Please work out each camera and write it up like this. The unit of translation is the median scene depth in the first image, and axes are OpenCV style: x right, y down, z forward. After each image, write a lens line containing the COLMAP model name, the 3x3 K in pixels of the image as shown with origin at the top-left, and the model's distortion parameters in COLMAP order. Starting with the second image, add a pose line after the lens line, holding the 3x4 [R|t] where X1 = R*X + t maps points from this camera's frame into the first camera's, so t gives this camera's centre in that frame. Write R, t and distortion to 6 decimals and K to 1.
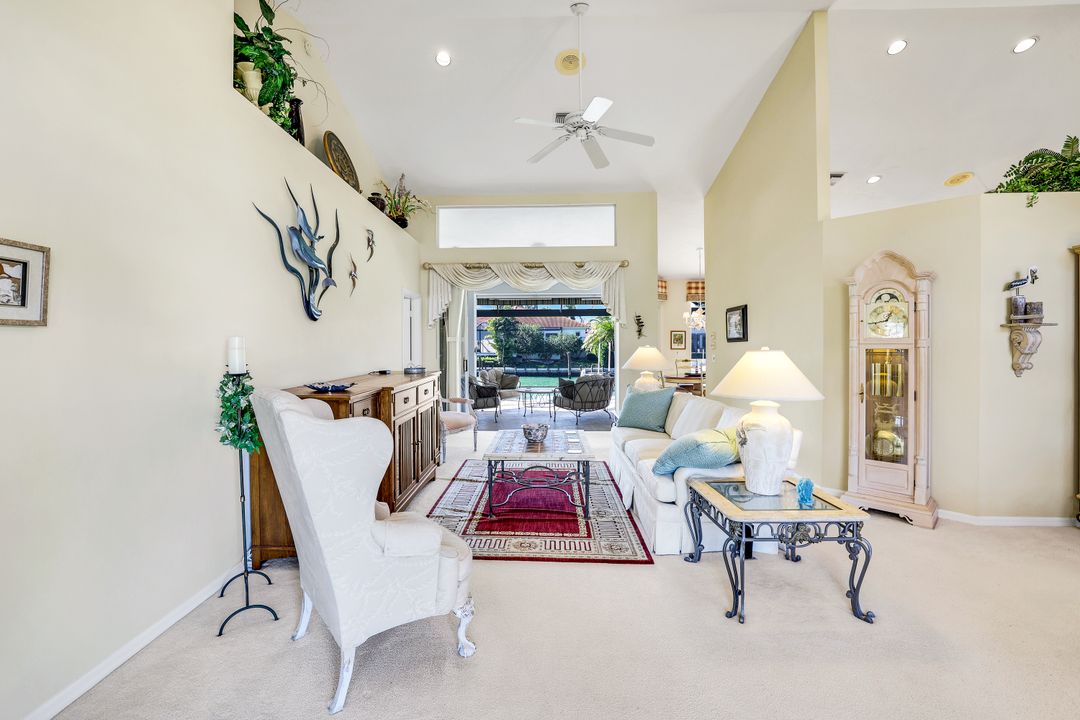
lens RADIAL K [[472.8, 0, 522.6], [0, 472.8, 346.7], [0, 0, 1]] dist [-0.046158, 0.016742]
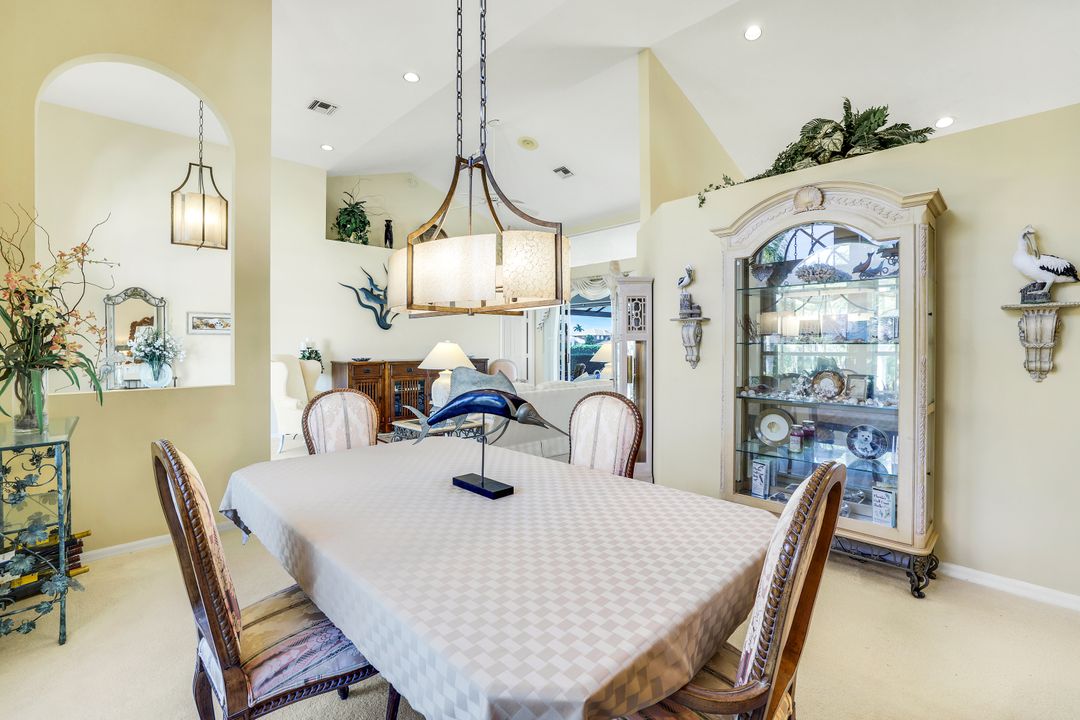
lens RADIAL K [[483.8, 0, 528.1], [0, 483.8, 342.1], [0, 0, 1]] dist [-0.044646, 0.018223]
pose [[0.710112, -0.002284, -0.704085, 1.538207], [-0.005302, 0.999949, -0.008590, 0.015057], [0.704069, 0.009833, 0.710063, -0.066461]]
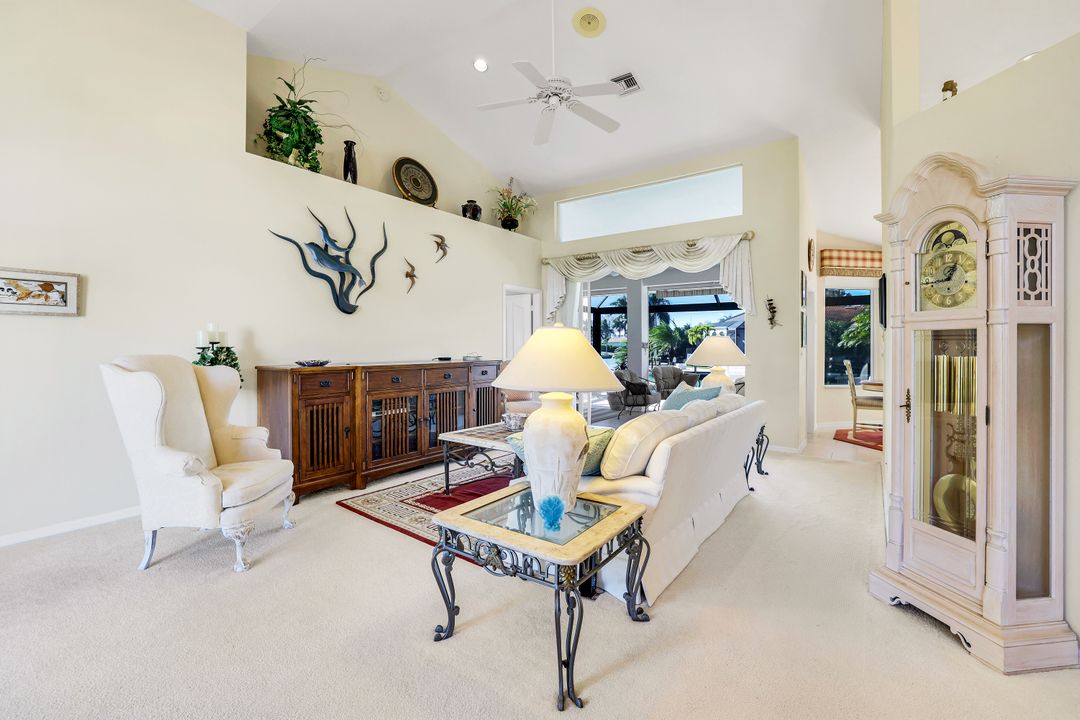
lens RADIAL K [[472.8, 0, 522.6], [0, 472.8, 346.7], [0, 0, 1]] dist [-0.046158, 0.016742]
pose [[0.814406, 0.006779, -0.580256, 0.699843], [-0.007038, 0.999974, 0.001805, 0.028876], [0.580253, 0.002614, 0.814432, 0.244993]]
